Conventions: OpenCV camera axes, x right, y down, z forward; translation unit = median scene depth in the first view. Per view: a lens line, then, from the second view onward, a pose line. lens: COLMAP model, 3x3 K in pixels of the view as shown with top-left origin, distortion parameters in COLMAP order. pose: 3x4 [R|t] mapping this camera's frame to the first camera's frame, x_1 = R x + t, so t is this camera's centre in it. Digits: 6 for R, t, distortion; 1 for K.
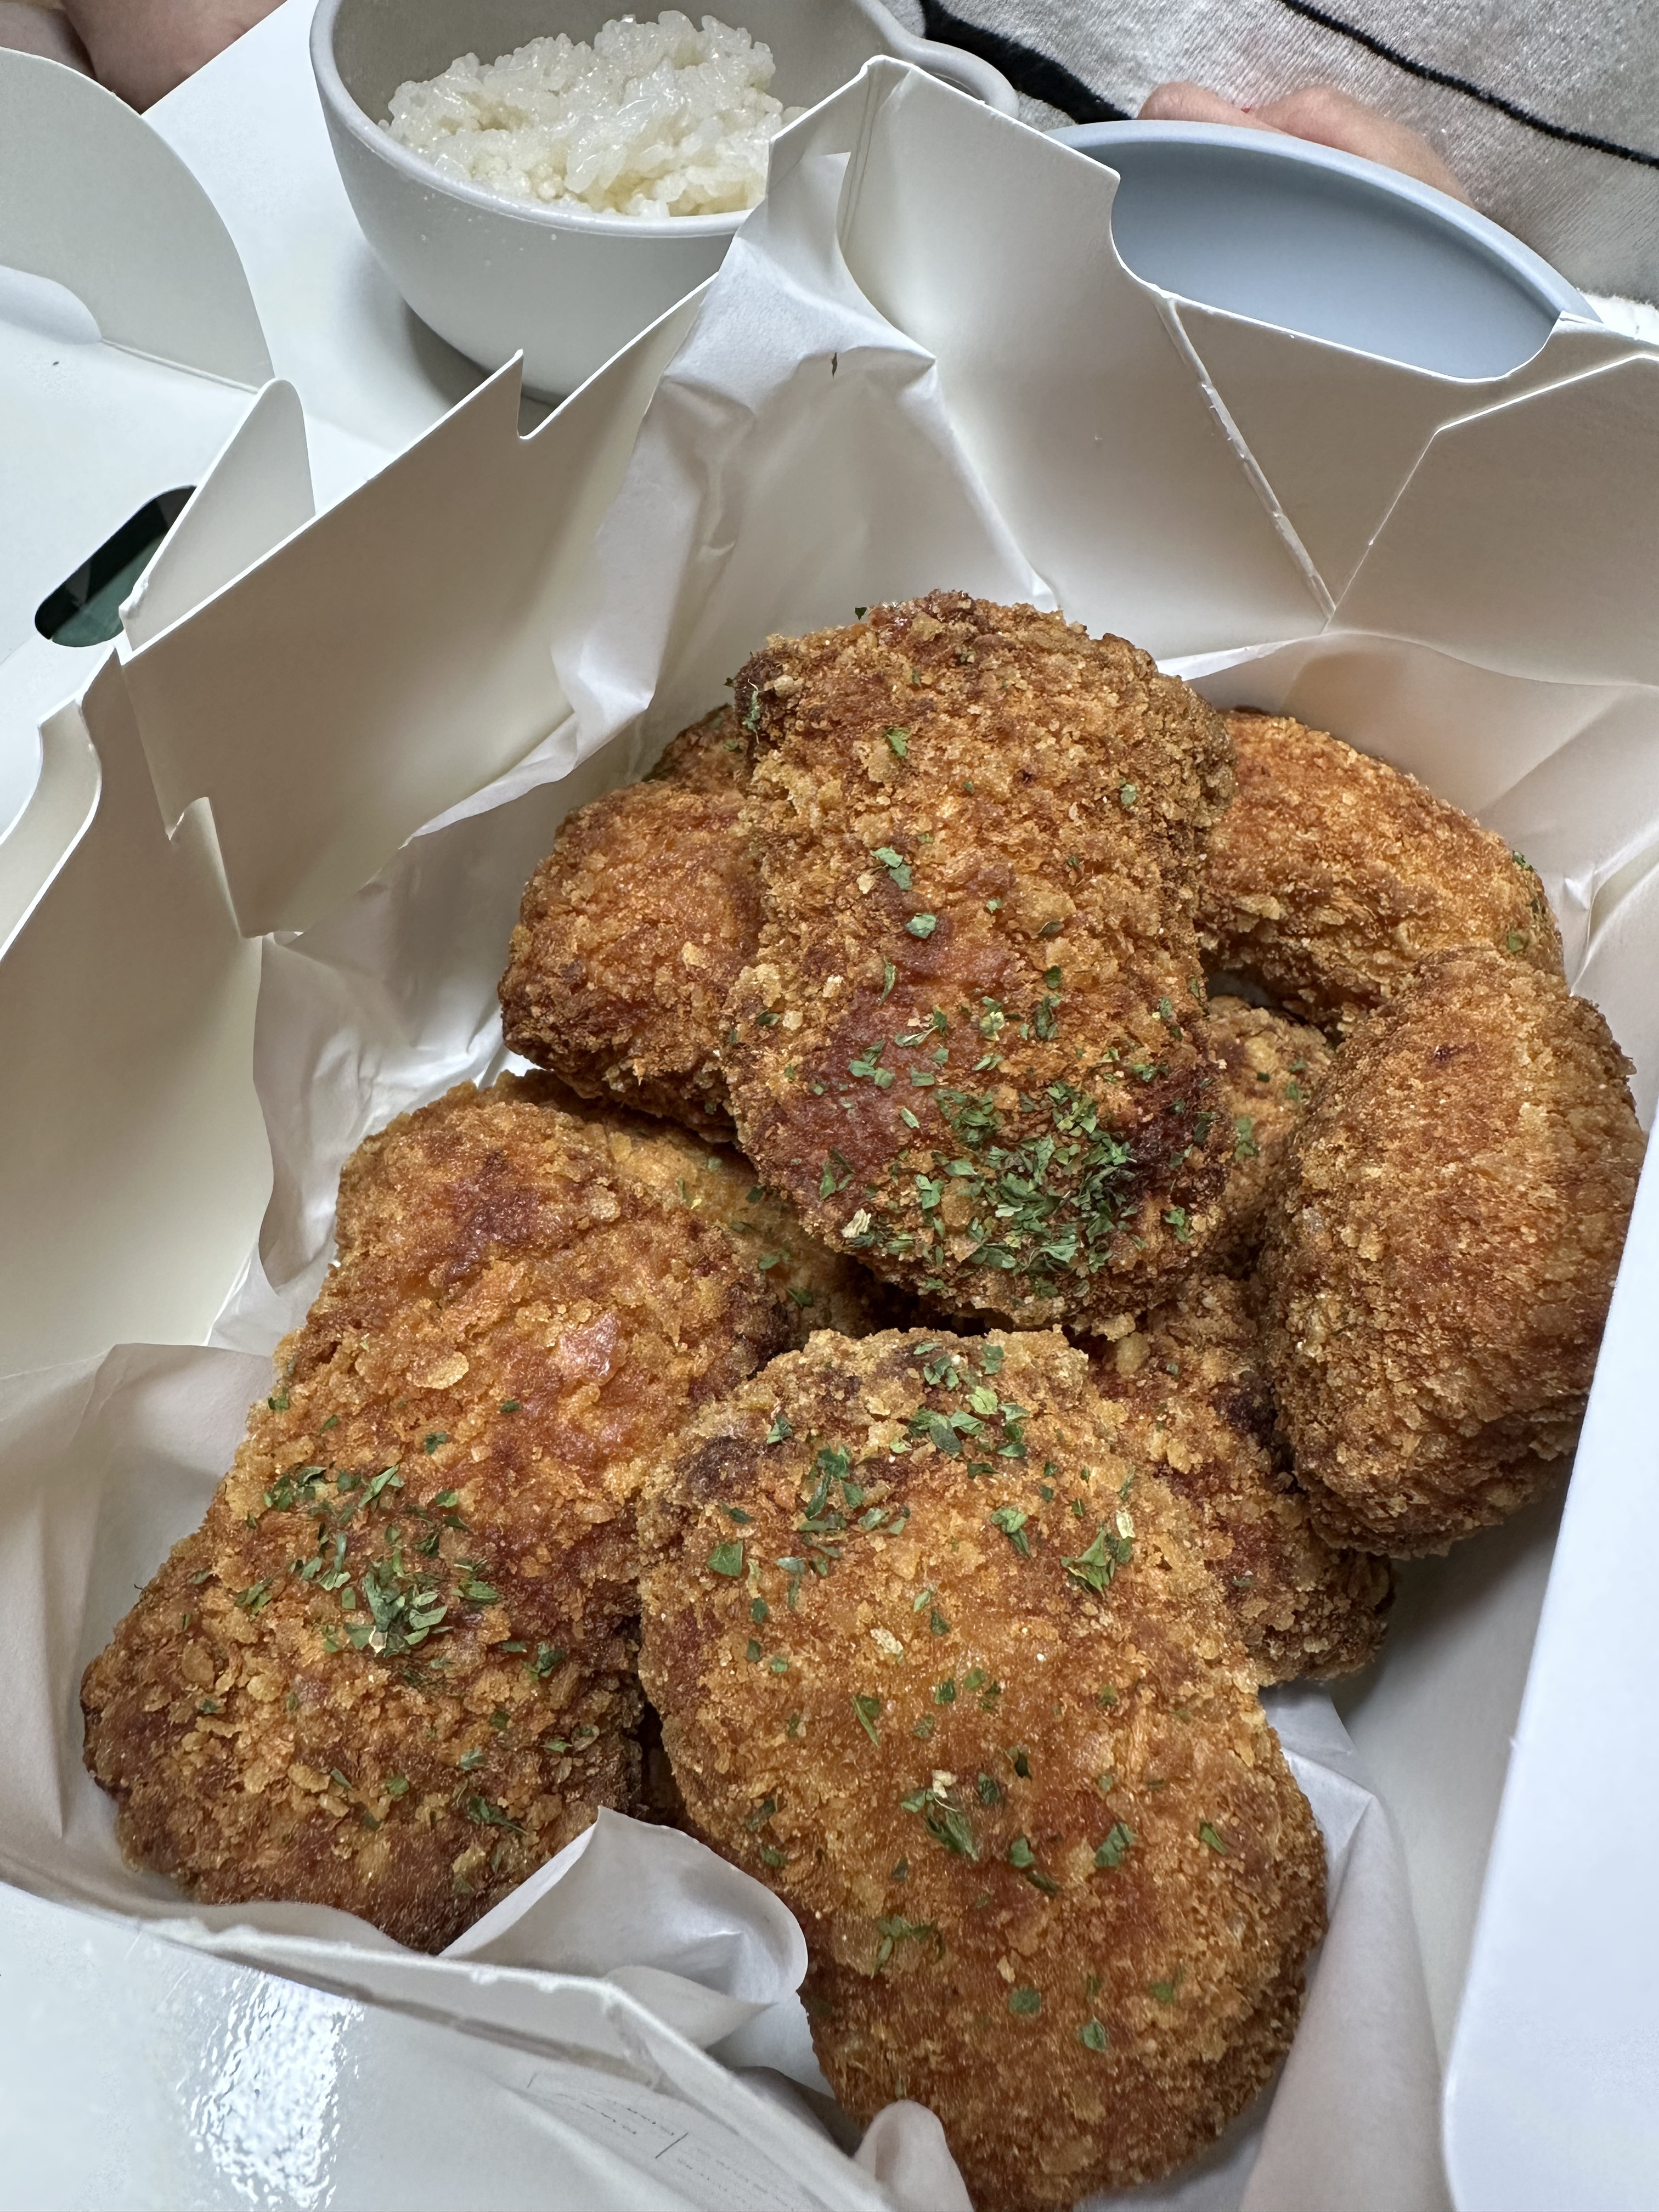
lens RADIAL K [[1595.4, 0, 717.3], [0, 1595.4, 1056.8], [0, 0, 1]] dist [-0.003981, -0.005194]
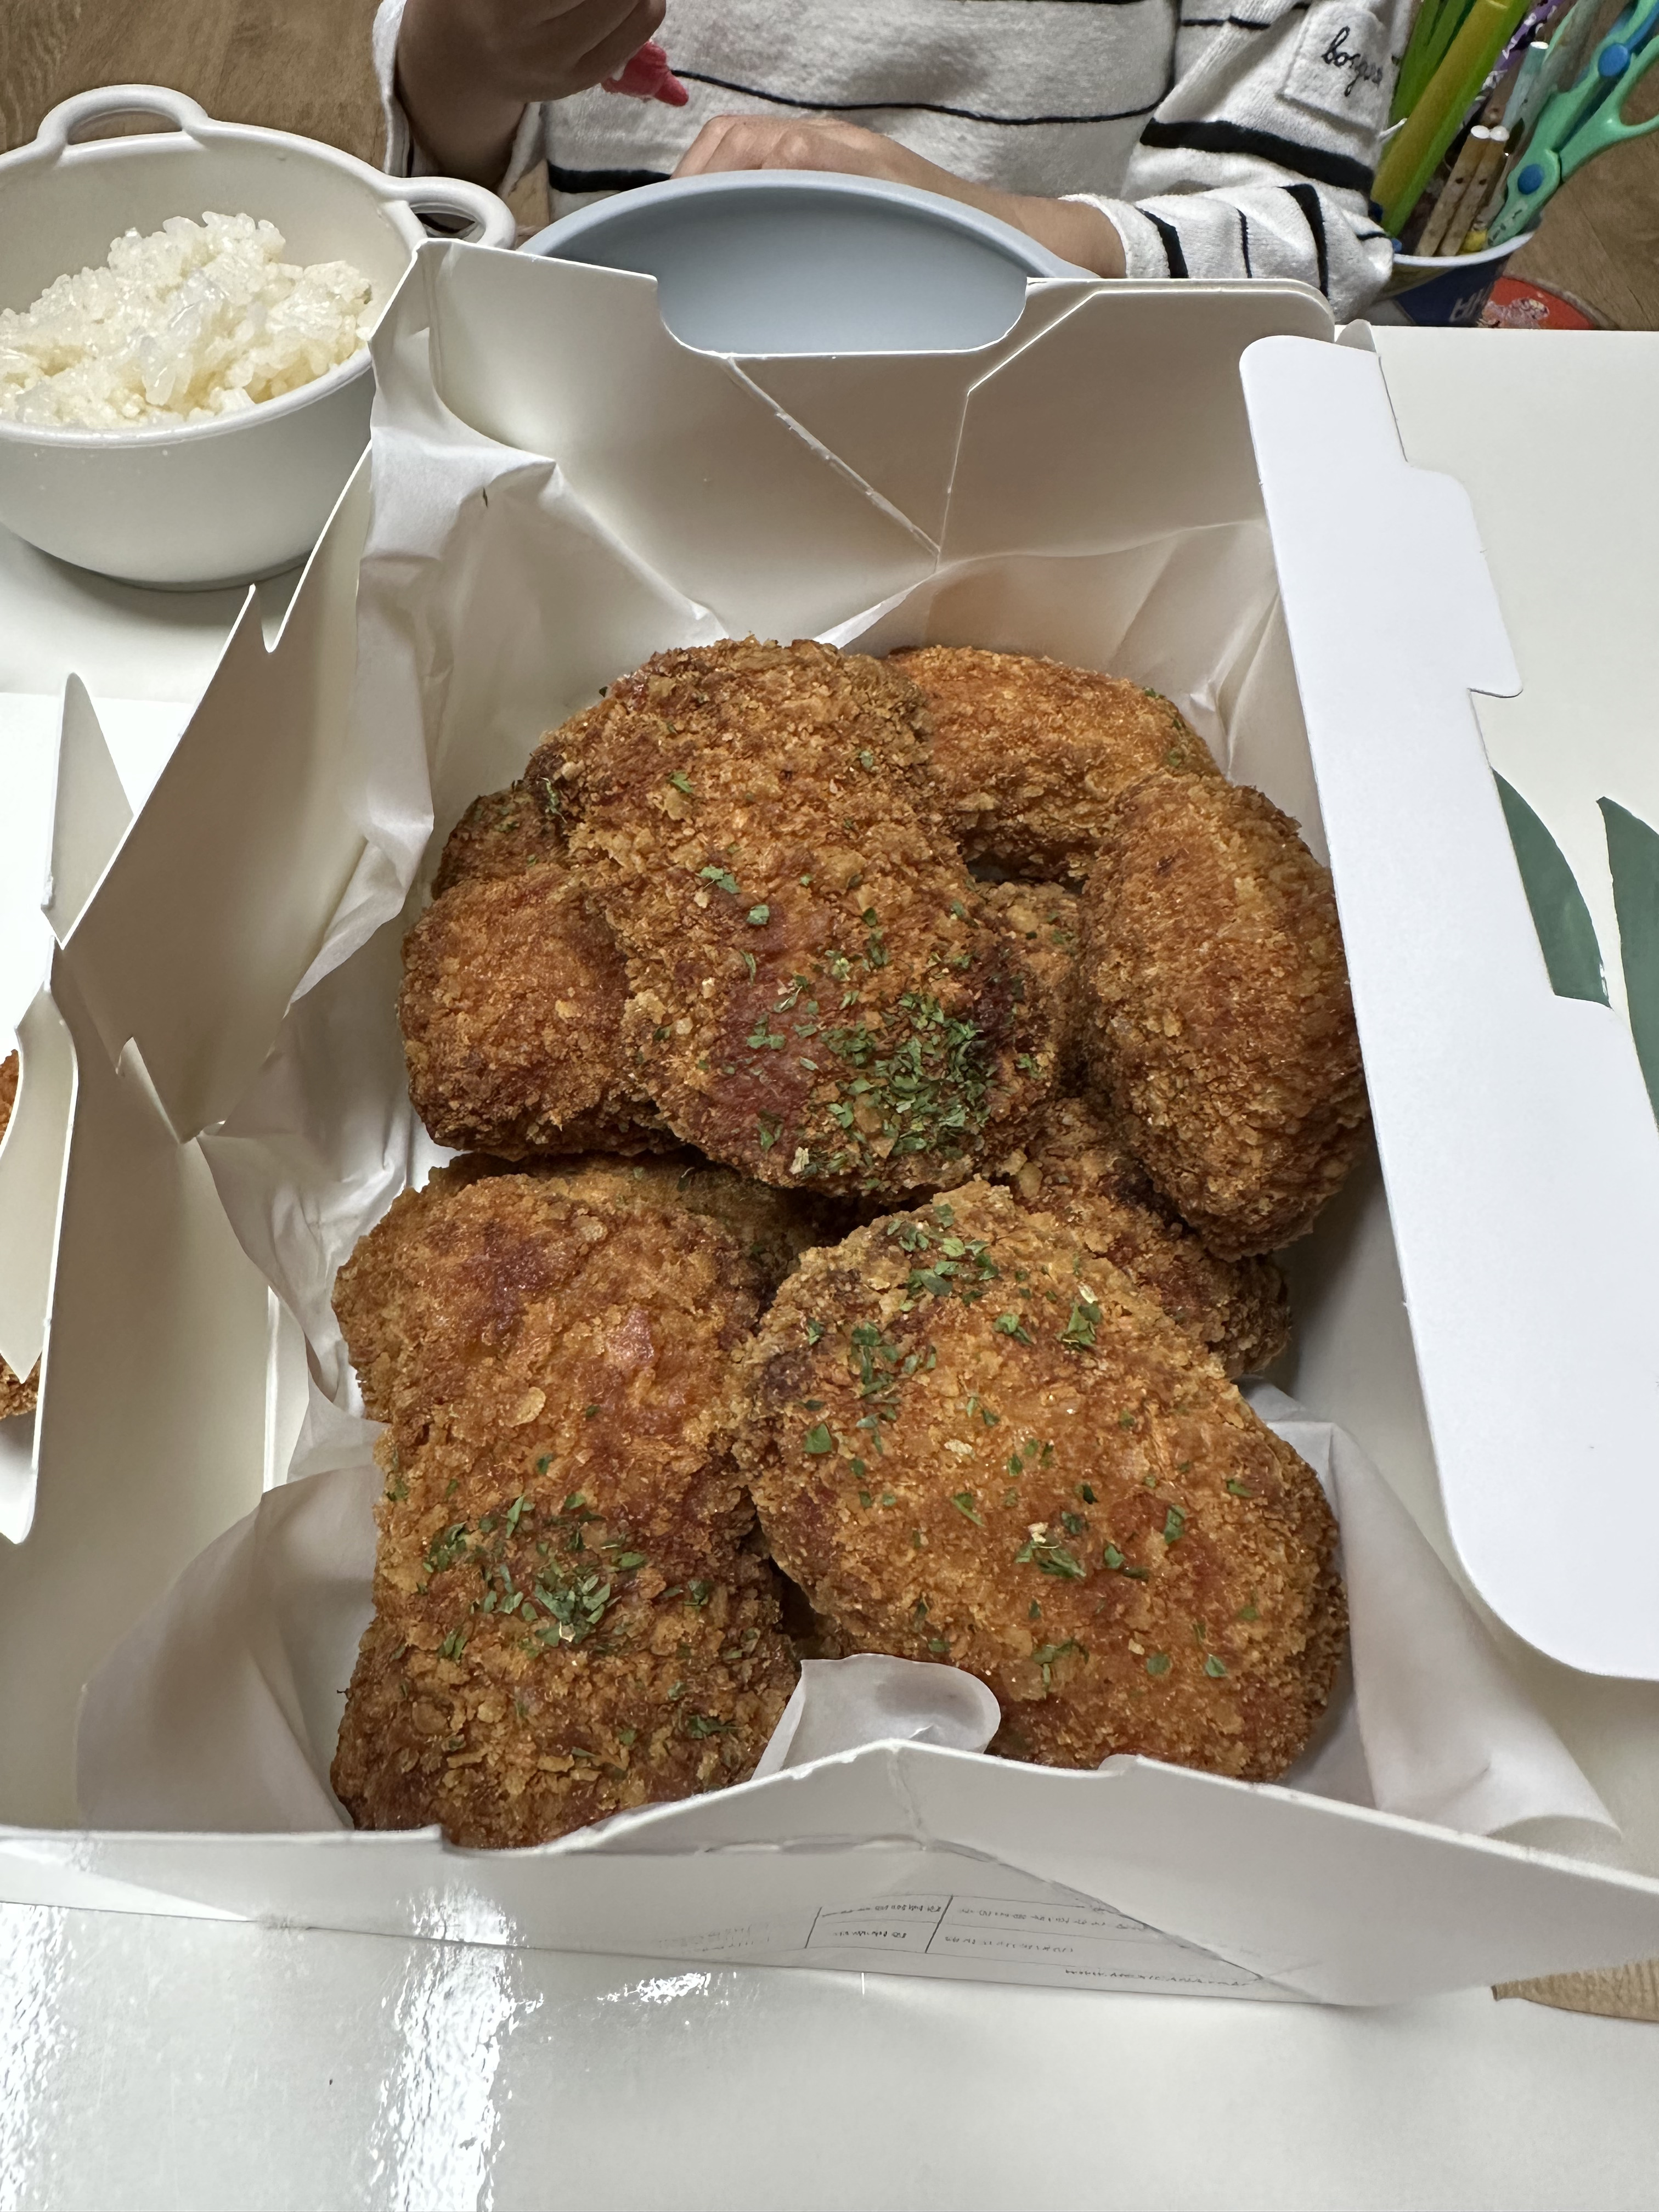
lens RADIAL K [[1591.5, 0, 709.9], [0, 1591.5, 1041.9], [0, 0, 1]] dist [-0.002955, -0.006043]
pose [[0.919274, -0.364057, 0.149660, -0.123058], [0.367184, 0.930121, 0.007178, -0.013843], [-0.141815, 0.048354, 0.988712, -0.202073]]
